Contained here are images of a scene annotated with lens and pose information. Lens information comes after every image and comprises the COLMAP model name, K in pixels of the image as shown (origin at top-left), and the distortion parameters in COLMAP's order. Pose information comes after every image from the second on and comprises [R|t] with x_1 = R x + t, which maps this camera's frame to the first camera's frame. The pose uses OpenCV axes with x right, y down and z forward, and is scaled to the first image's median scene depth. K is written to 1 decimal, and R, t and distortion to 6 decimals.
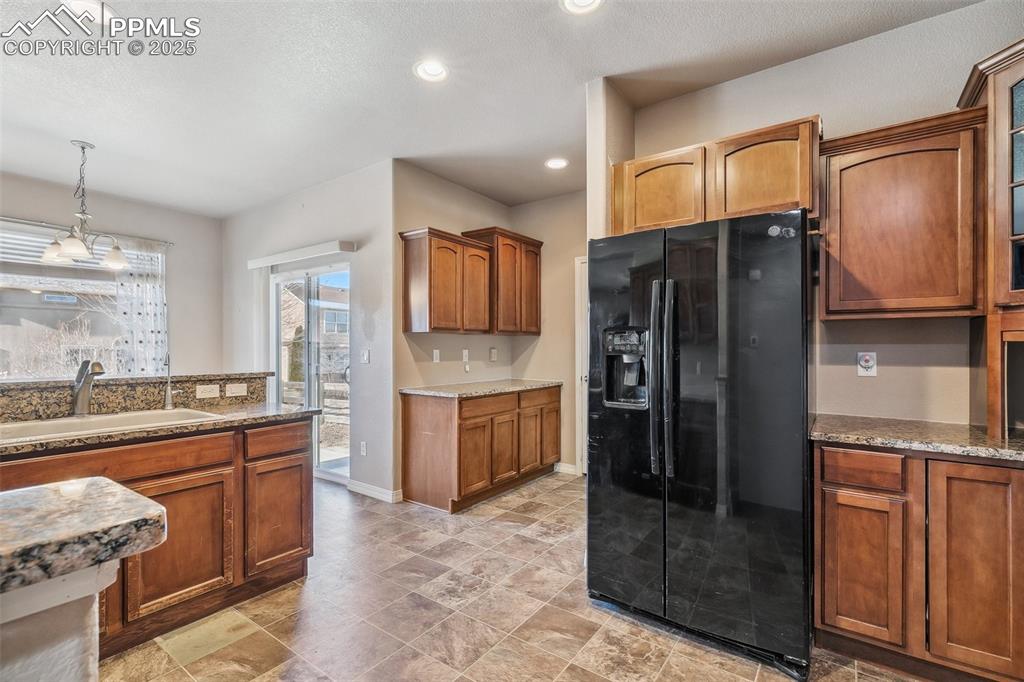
lens RADIAL K [[458.6, 0, 515.9], [0, 458.6, 348.7], [0, 0, 1]] dist [0.007714, -0.000794]
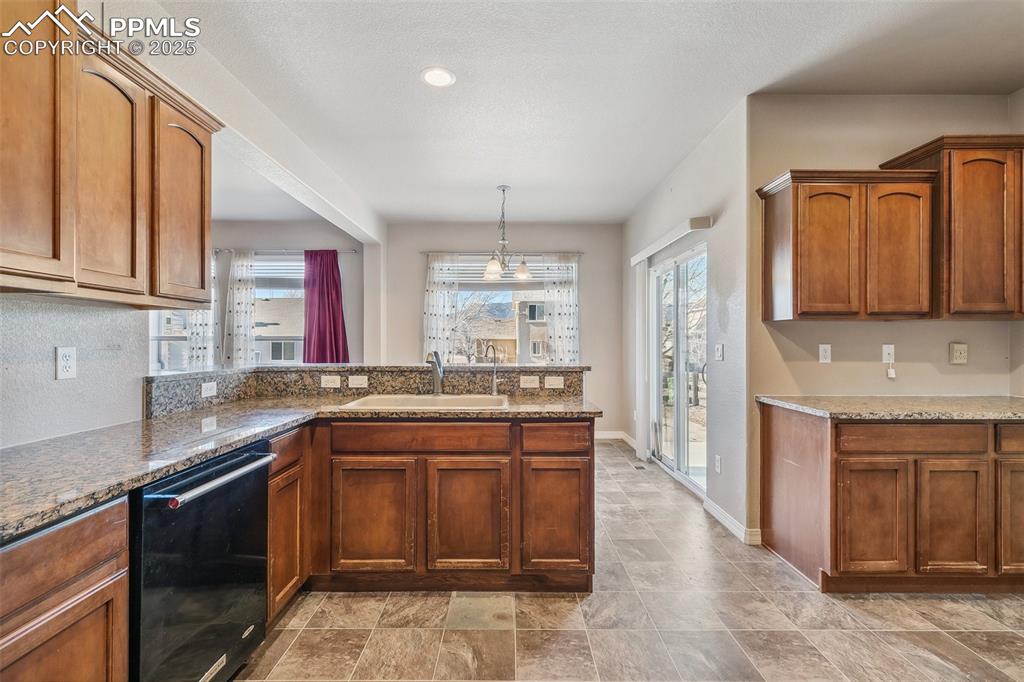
lens RADIAL K [[458.6, 0, 509.6], [0, 458.6, 342.8], [0, 0, 1]] dist [0.007714, -0.000794]
pose [[0.587062, 0.000860, -0.809542, 0.131426], [-0.001289, 0.999999, 0.000128, 0.000240], [0.809541, 0.000969, 0.587062, 0.240229]]
